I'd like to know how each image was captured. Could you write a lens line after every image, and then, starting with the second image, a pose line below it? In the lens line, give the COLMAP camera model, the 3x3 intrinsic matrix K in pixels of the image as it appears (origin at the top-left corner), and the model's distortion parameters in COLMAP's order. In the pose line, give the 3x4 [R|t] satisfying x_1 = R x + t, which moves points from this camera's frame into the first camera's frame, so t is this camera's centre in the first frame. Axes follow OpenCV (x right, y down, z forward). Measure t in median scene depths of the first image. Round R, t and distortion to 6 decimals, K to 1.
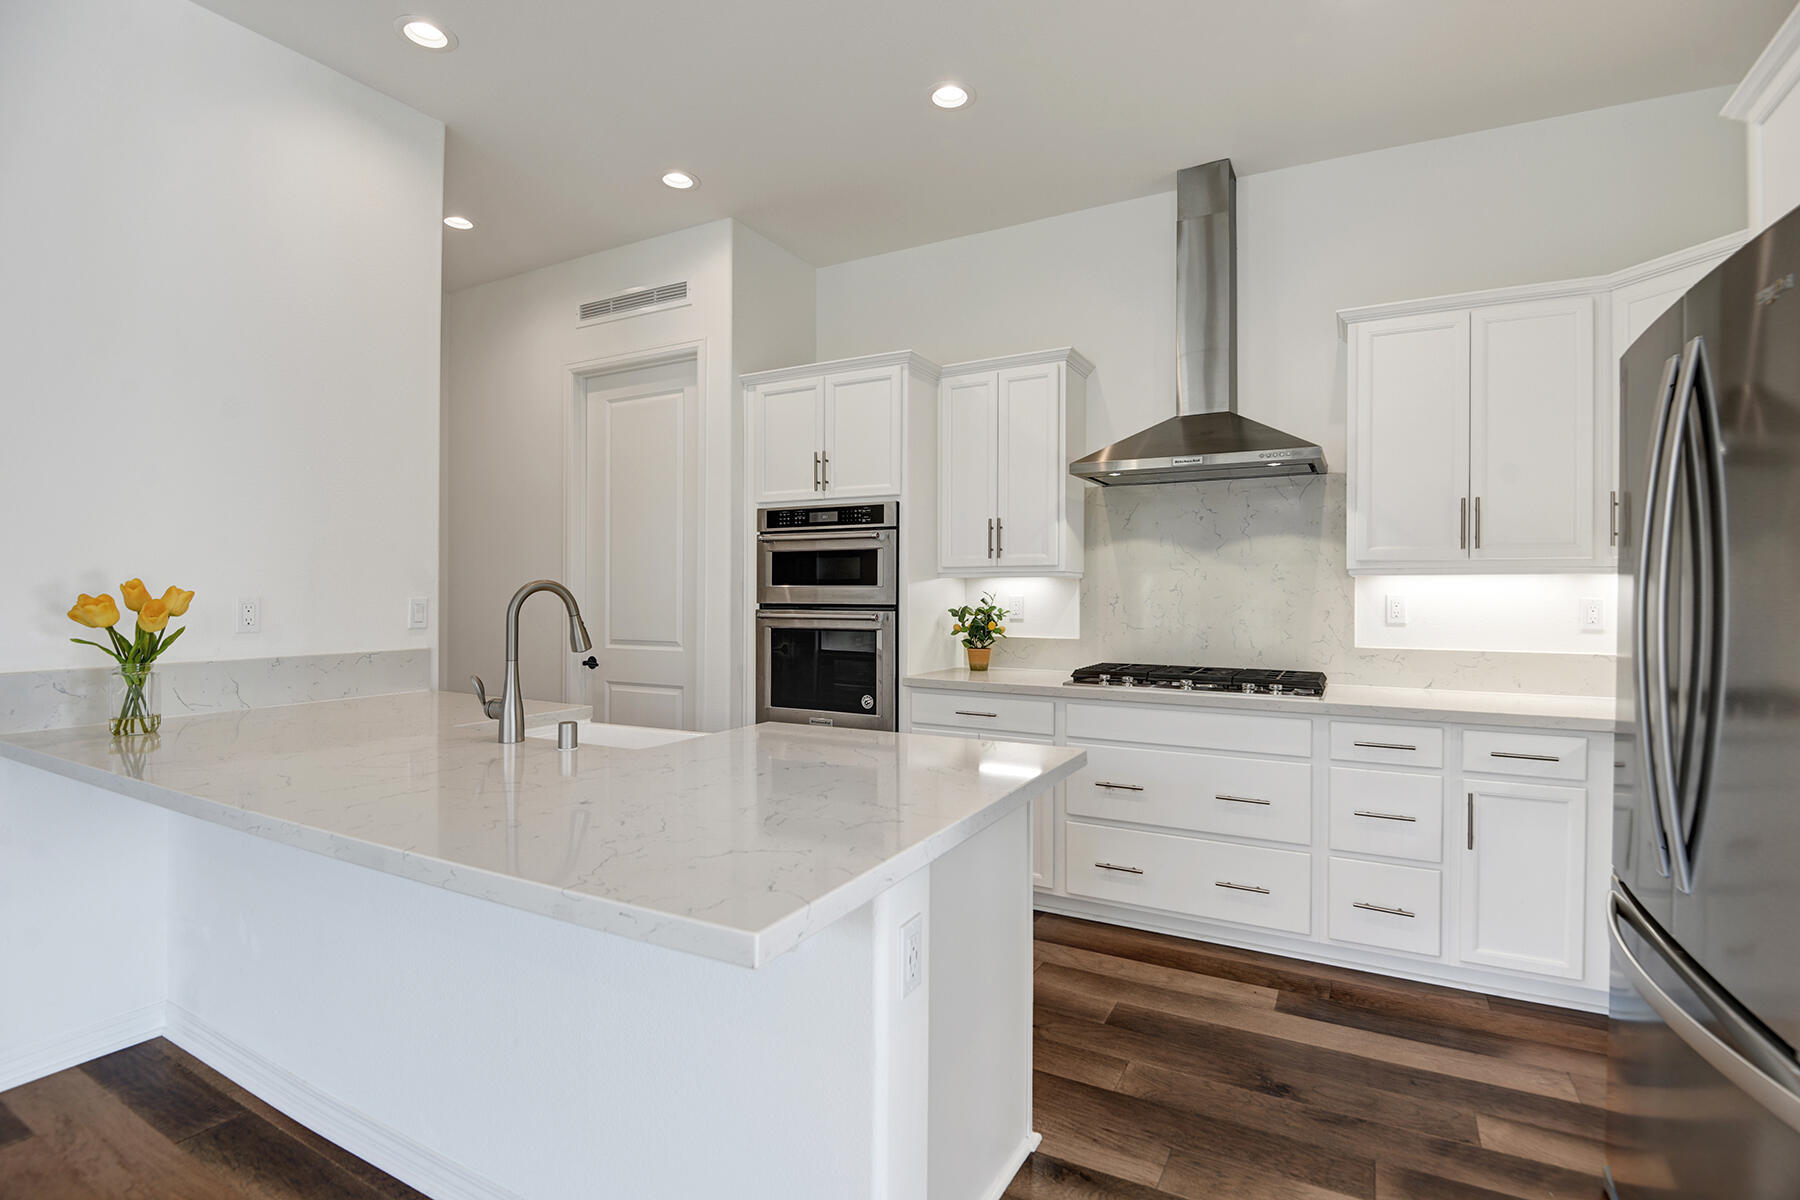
lens RADIAL K [[847.9, 0, 931.5], [0, 847.9, 593.8], [0, 0, 1]] dist [-0.019820, -0.005997]
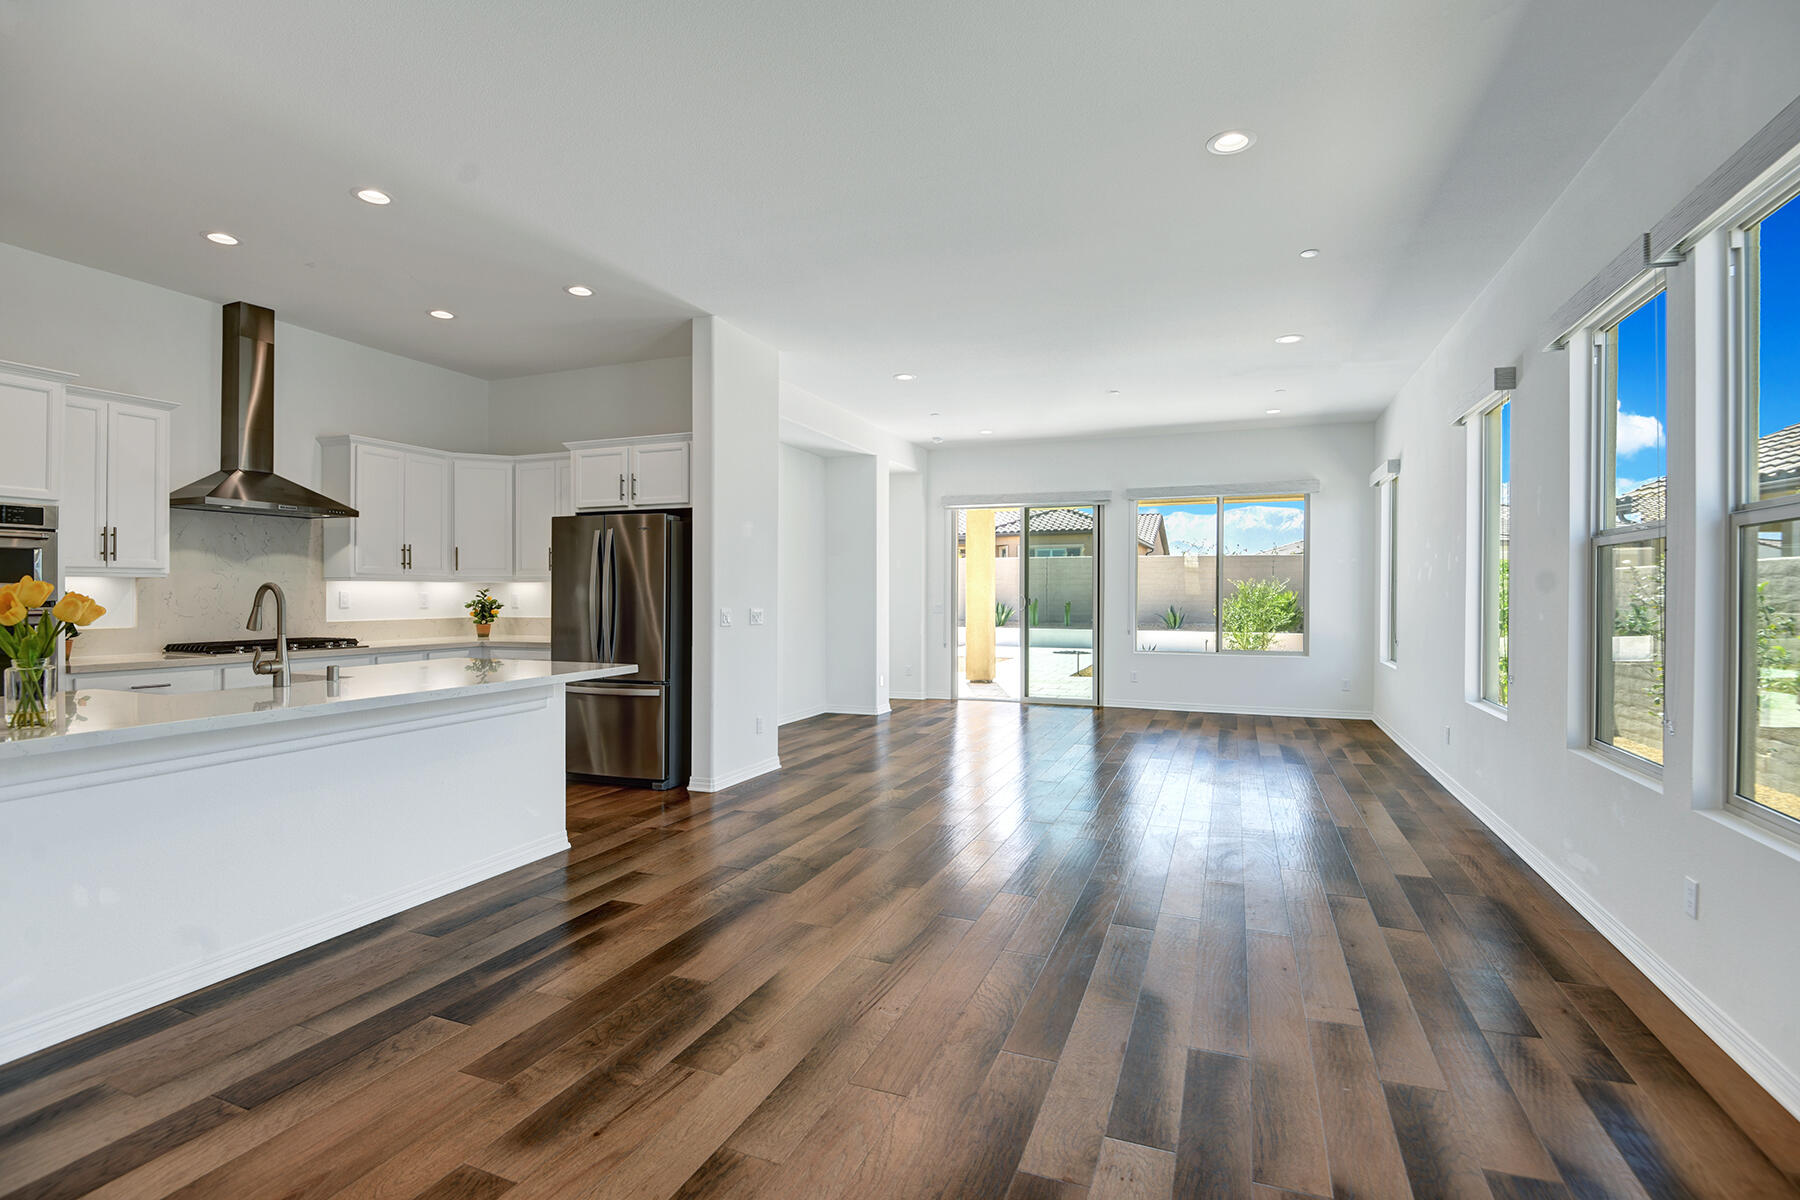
lens RADIAL K [[847.9, 0, 890.2], [0, 847.9, 600.2], [0, 0, 1]] dist [-0.019820, -0.005997]
pose [[-0.093624, -0.010514, 0.995552, -1.208788], [-0.004955, 0.999937, 0.010094, -0.003136], [-0.995595, -0.003988, -0.093670, 0.016909]]
